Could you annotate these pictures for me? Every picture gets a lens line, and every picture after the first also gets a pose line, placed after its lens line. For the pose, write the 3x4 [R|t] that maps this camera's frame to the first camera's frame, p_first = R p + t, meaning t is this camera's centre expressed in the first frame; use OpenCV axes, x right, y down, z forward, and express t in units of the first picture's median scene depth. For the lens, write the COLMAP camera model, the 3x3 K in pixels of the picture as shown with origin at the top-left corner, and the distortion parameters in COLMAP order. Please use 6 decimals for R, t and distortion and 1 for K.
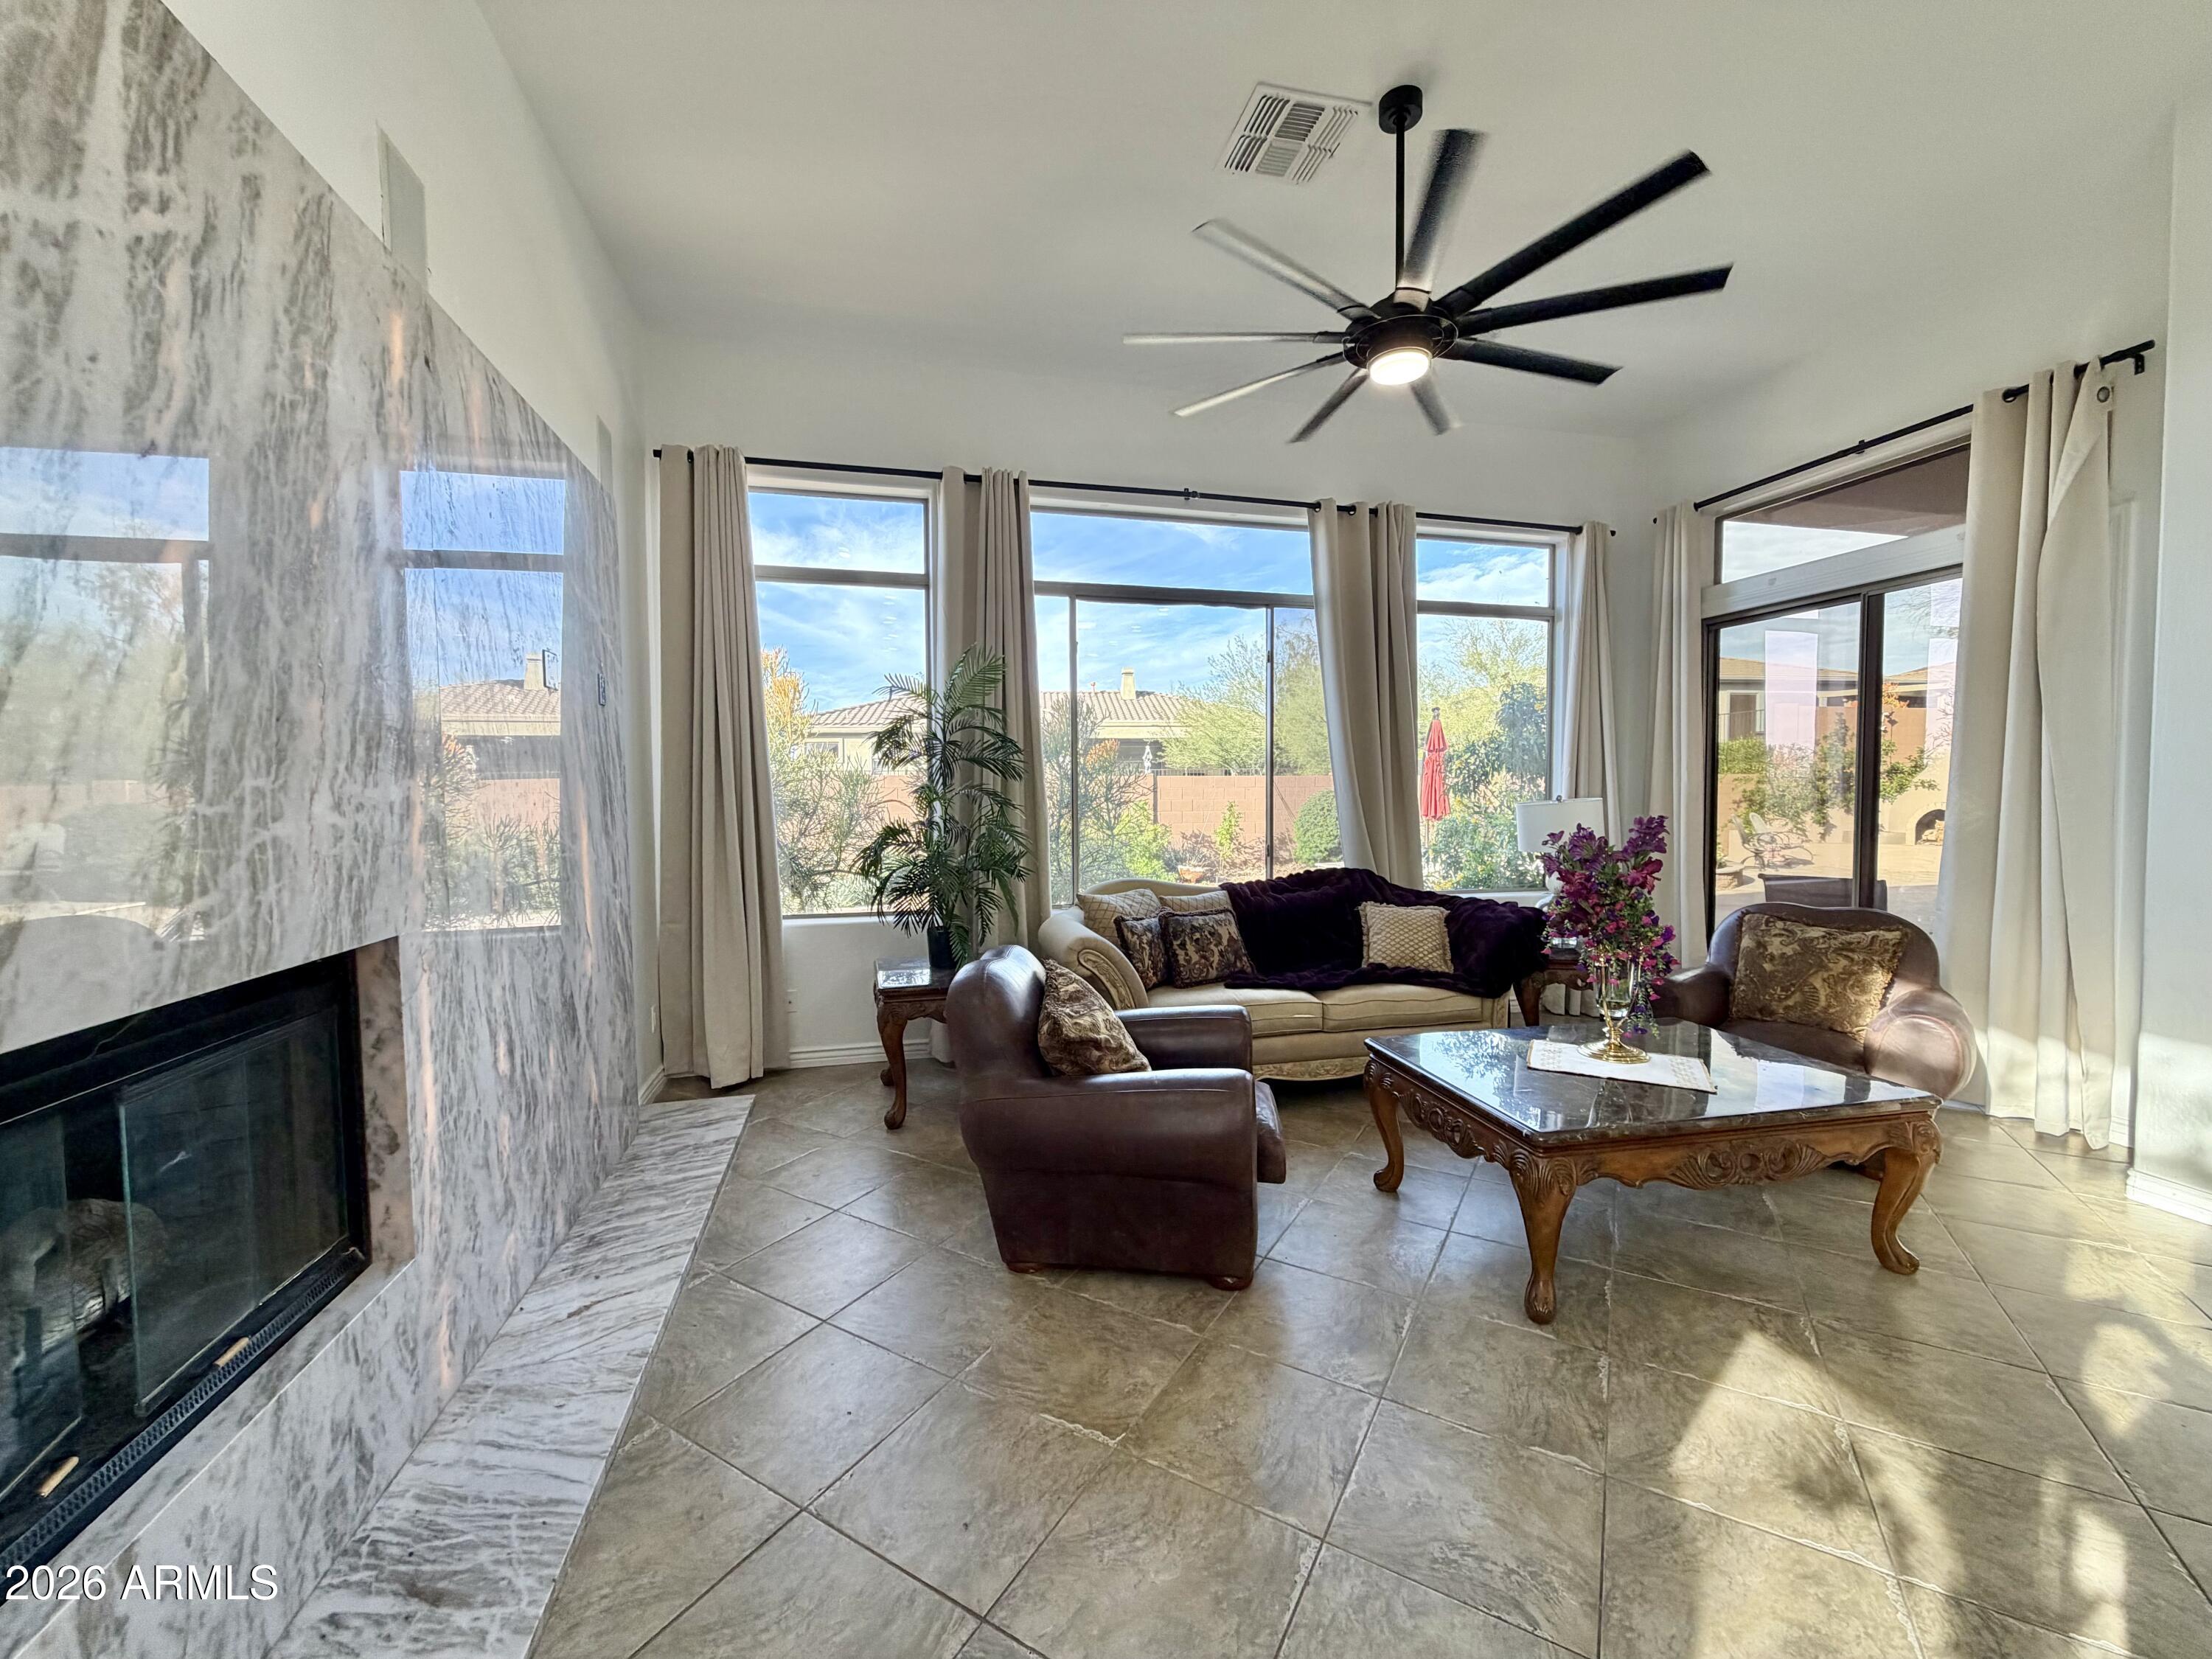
lens RADIAL K [[876.2, 0, 1091.6], [0, 876.2, 826.1], [0, 0, 1]] dist [0.000828, -0.000858]
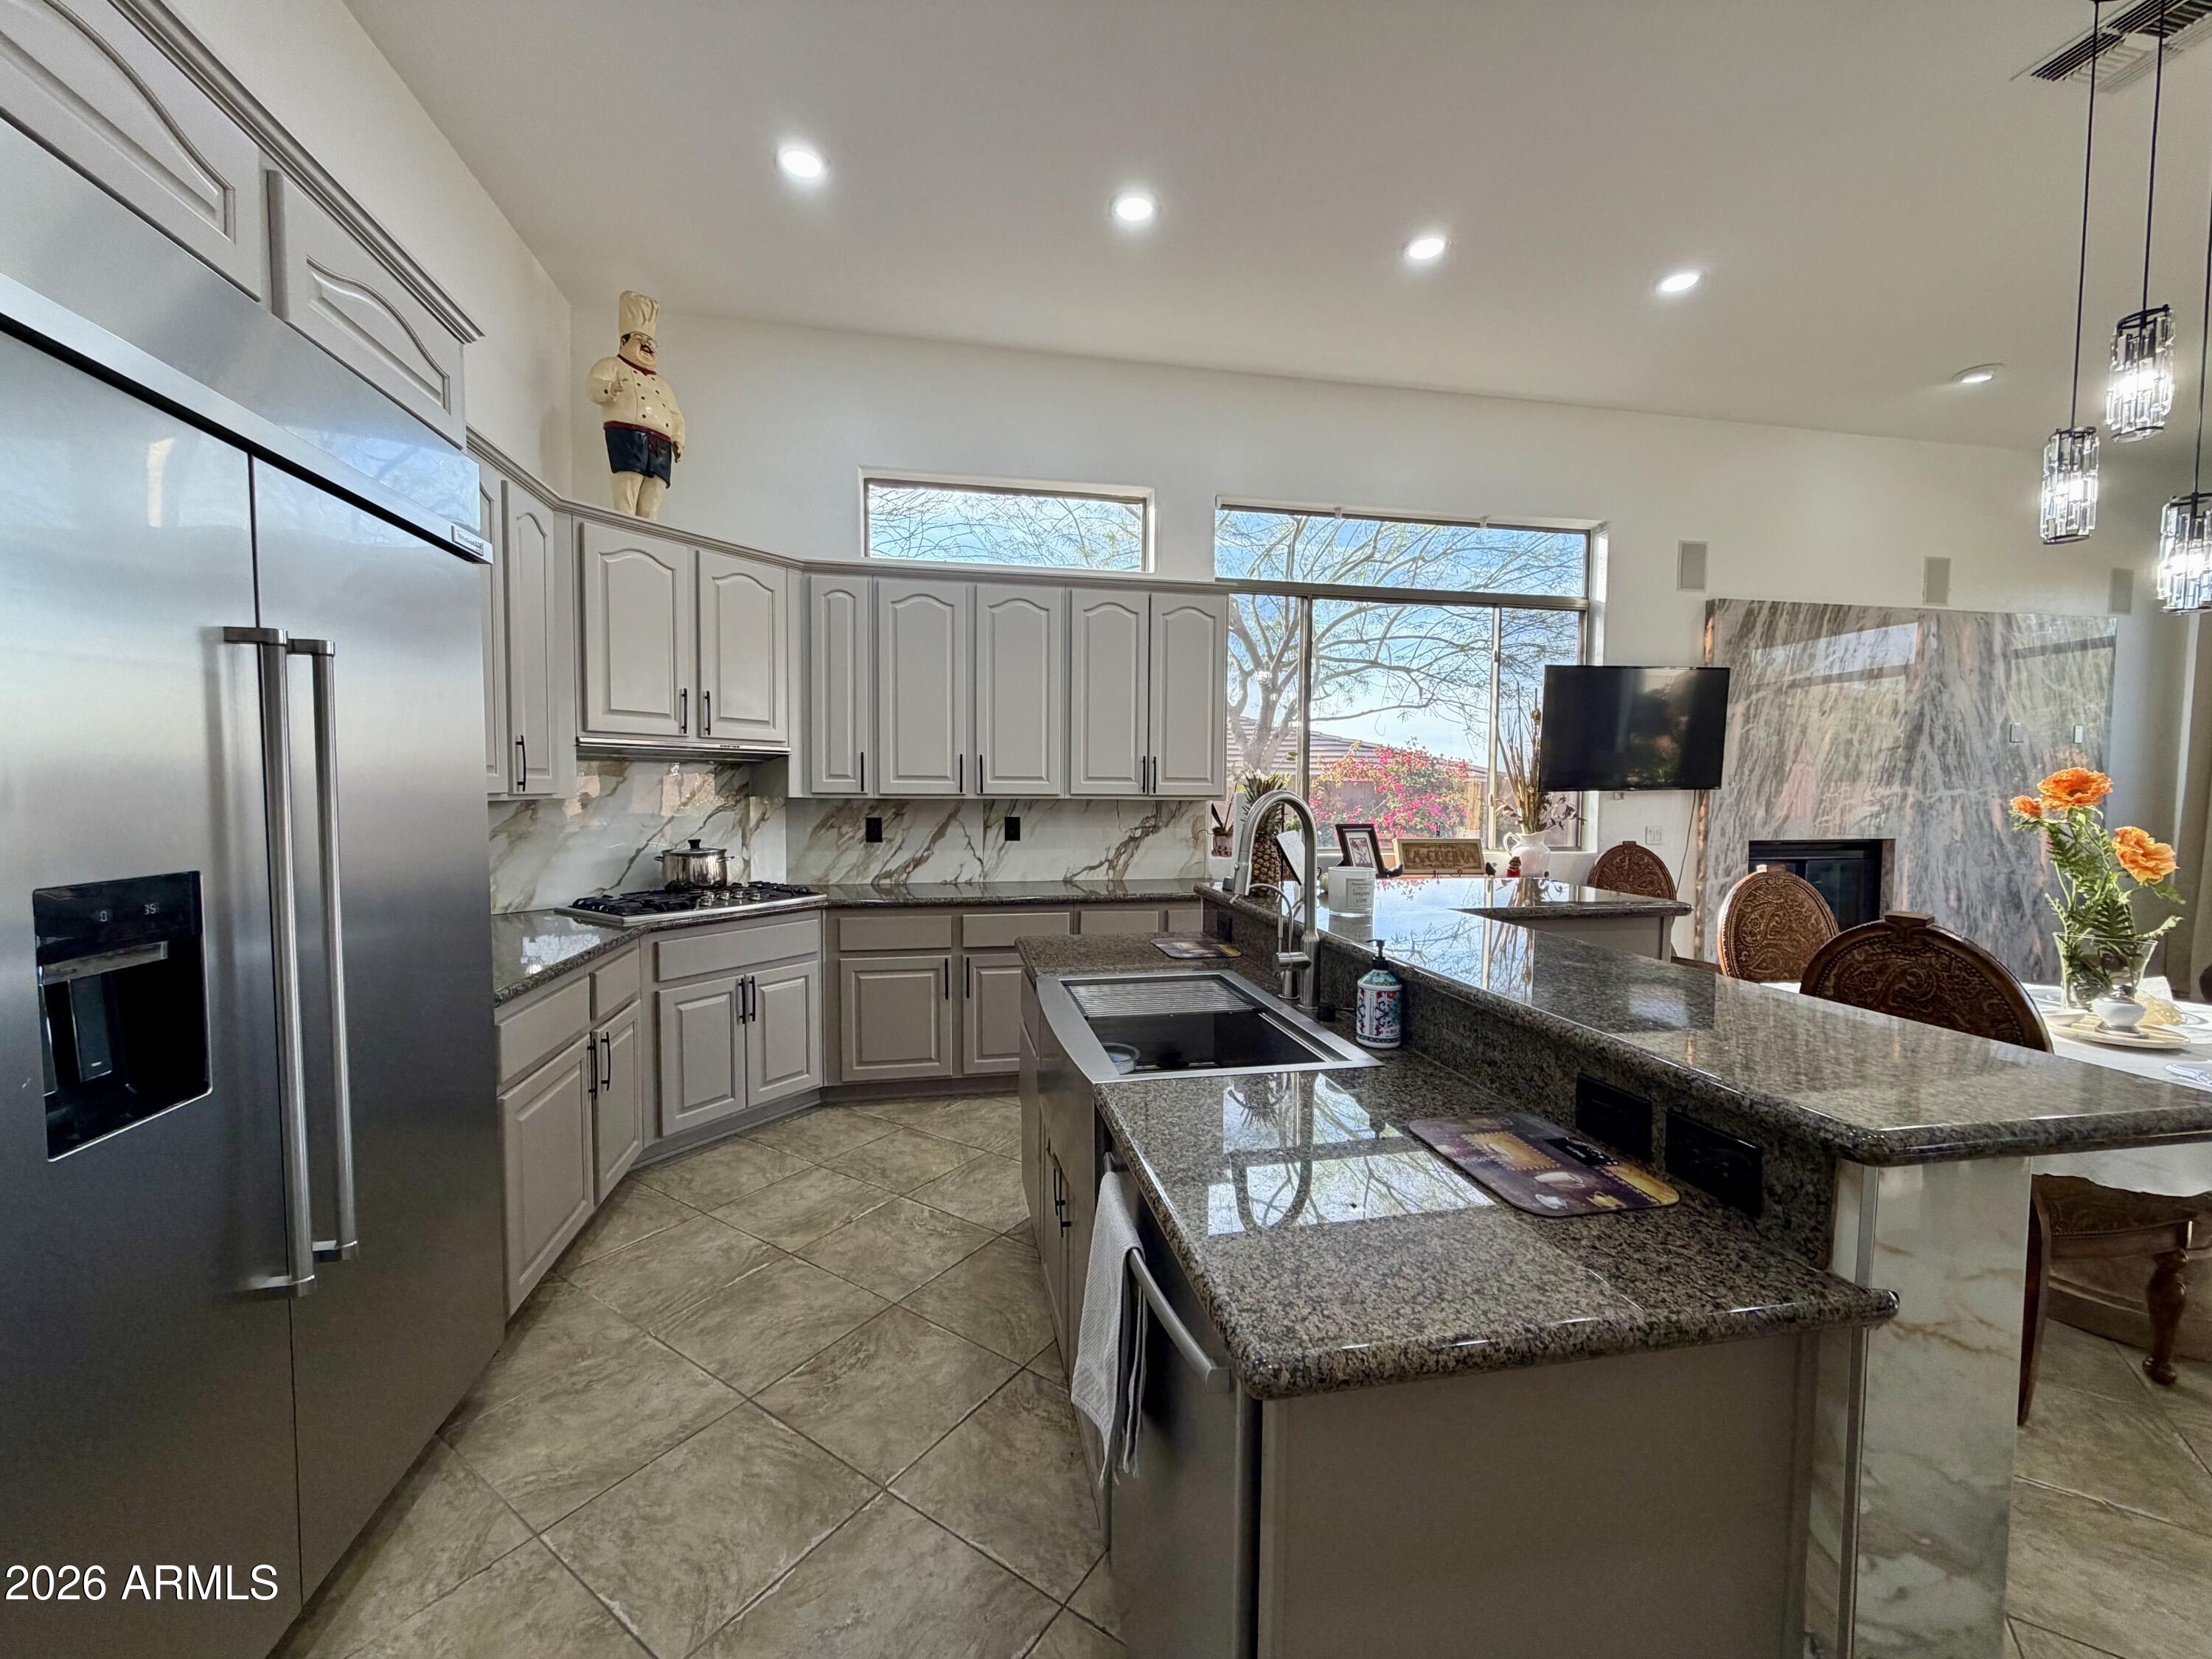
lens RADIAL K [[876.2, 0, 1107.7], [0, 876.2, 833.9], [0, 0, 1]] dist [0.000828, -0.000858]
pose [[-0.031228, 0.060801, -0.997661, 1.016240], [-0.042763, 0.997153, 0.062109, 0.016975], [0.998597, 0.044603, -0.028539, -0.716967]]
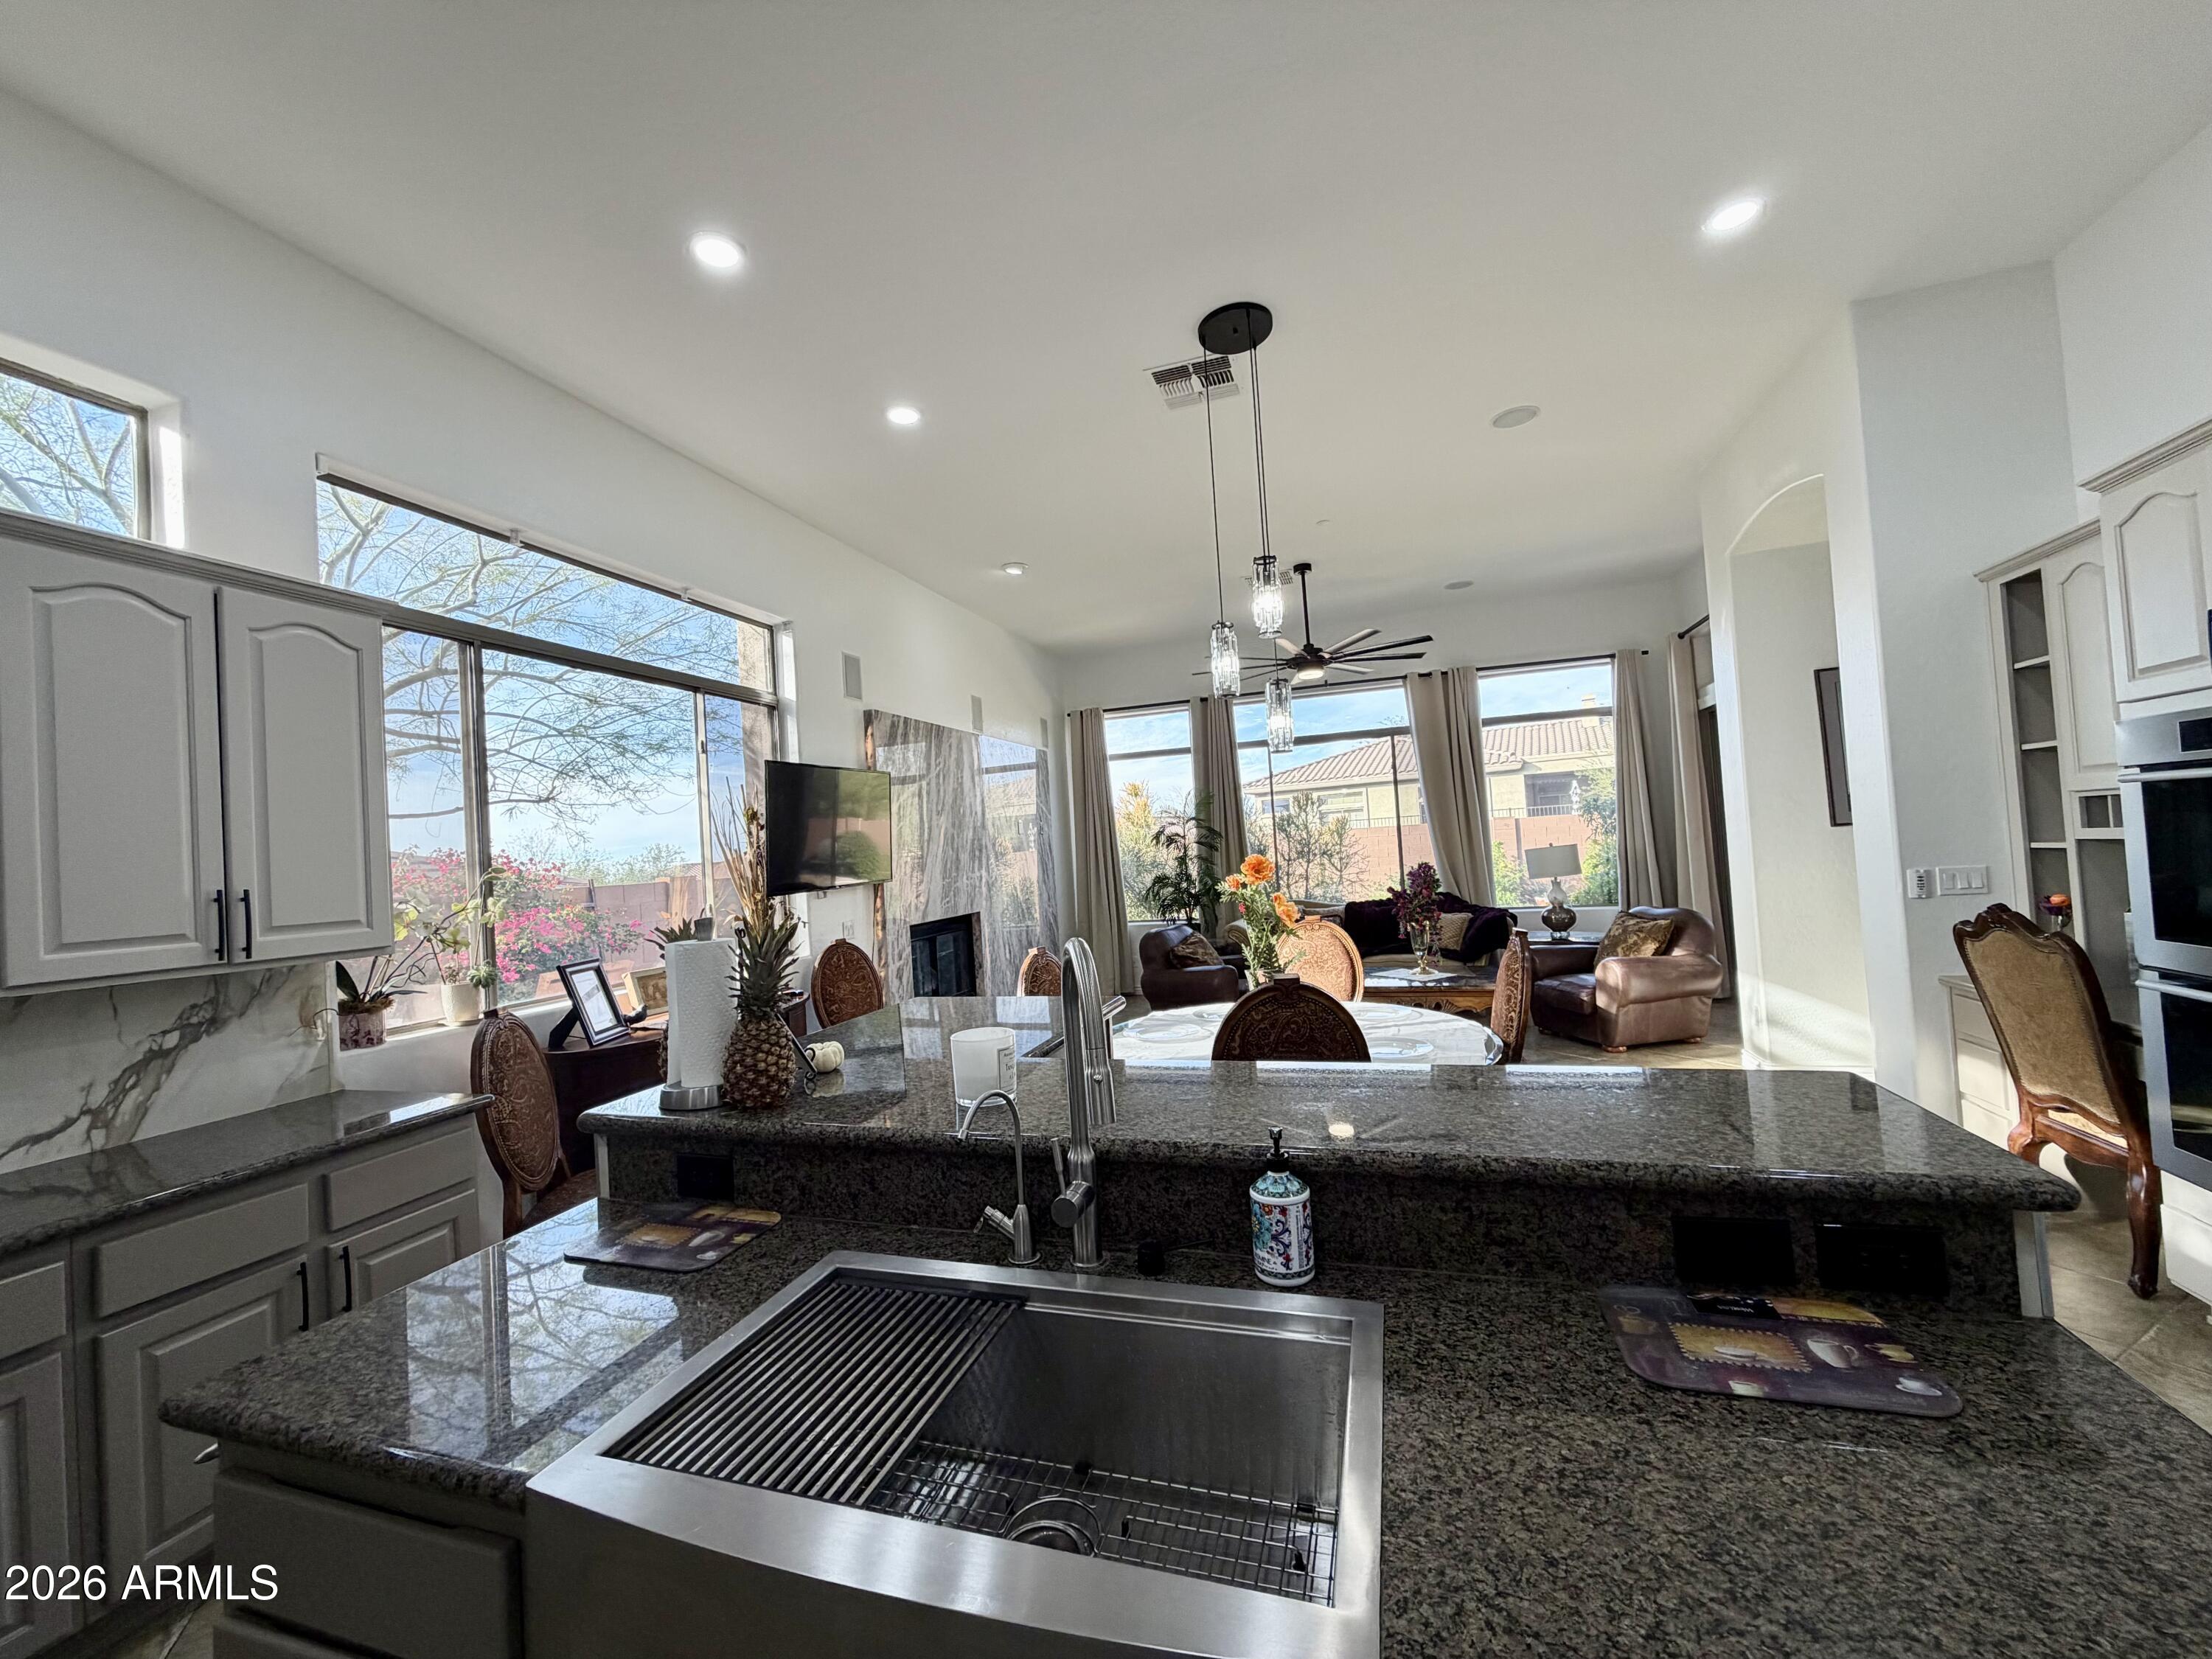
lens RADIAL K [[876.2, 0, 1089.6], [0, 876.2, 827.7], [0, 0, 1]] dist [0.000828, -0.000858]
pose [[0.850837, -0.060706, -0.521911, 0.718470], [0.035929, 0.997700, -0.057475, -0.000447], [0.524199, 0.030150, 0.851062, -0.886369]]
